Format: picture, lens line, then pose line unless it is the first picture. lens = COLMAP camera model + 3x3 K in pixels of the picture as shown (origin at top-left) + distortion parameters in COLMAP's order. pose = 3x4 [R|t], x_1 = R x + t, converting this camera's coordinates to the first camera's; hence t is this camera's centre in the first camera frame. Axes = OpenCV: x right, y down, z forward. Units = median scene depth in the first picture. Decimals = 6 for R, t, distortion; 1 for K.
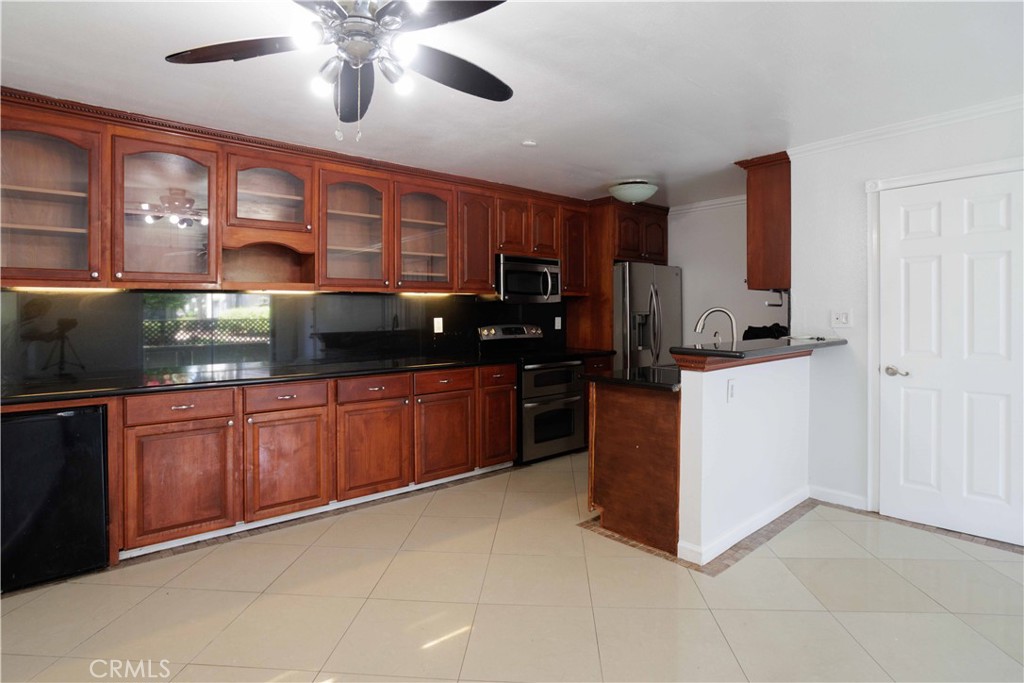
lens RADIAL K [[536.9, 0, 513.8], [0, 536.9, 334.1], [0, 0, 1]] dist [-0.017029, -0.000050]
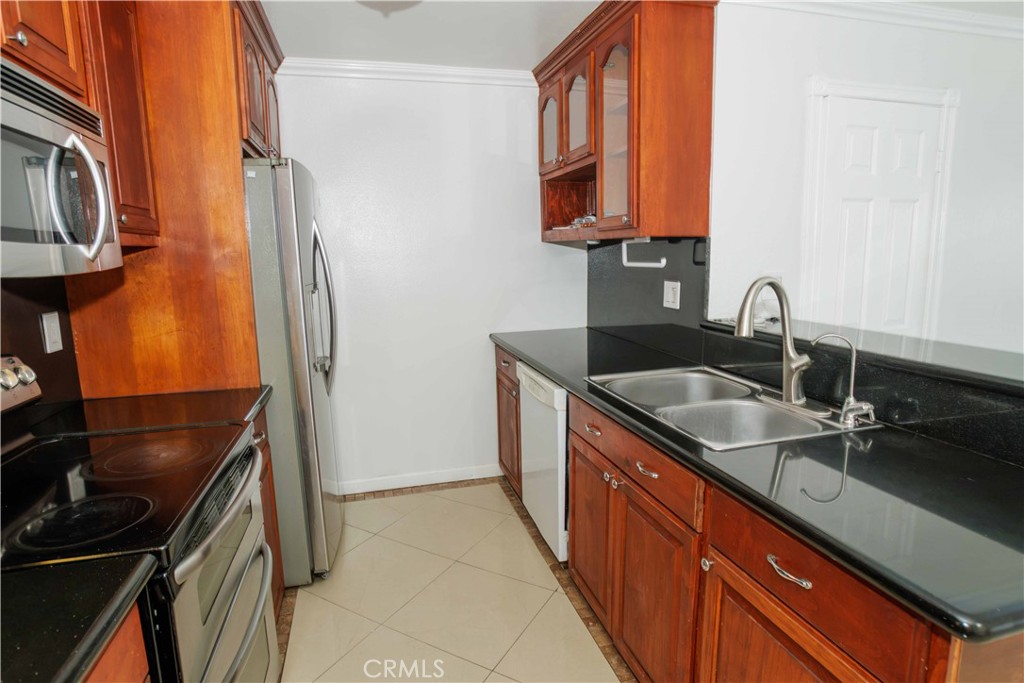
lens RADIAL K [[547.3, 0, 507.3], [0, 547.3, 344.8], [0, 0, 1]] dist [-0.063752, 0.050933]
pose [[0.442297, -0.154297, 0.883496, -0.099526], [0.053838, 0.987881, 0.145575, -0.056277], [-0.895251, -0.016822, 0.445244, 0.776961]]
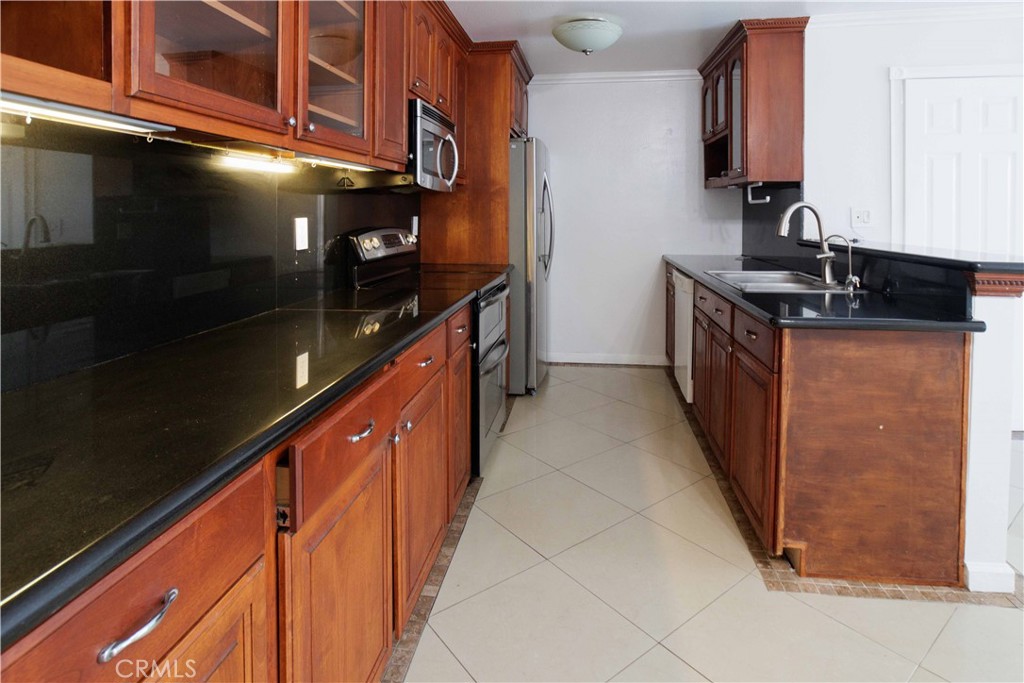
lens RADIAL K [[555.3, 0, 525.6], [0, 555.3, 223.5], [0, 0, 1]] dist [-0.002859, 0.000144]
pose [[0.738093, -0.008353, 0.674647, -0.330607], [0.022459, 0.999673, -0.012194, -0.015375], [-0.674325, 0.024152, 0.738040, 0.538433]]
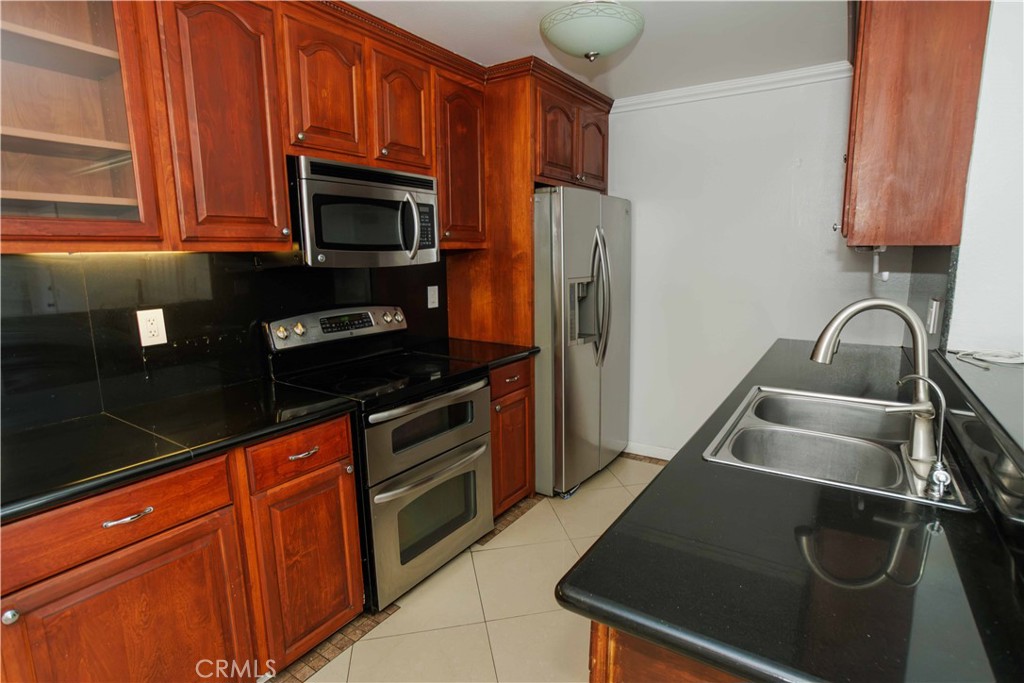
lens RADIAL K [[513.9, 0, 521.1], [0, 513.9, 341.1], [0, 0, 1]] dist [-0.046507, 0.000343]
pose [[0.962389, -0.048623, 0.267287, 0.031460], [0.013425, 0.991163, 0.131970, -0.055559], [-0.271342, -0.123418, 0.954537, 0.570723]]
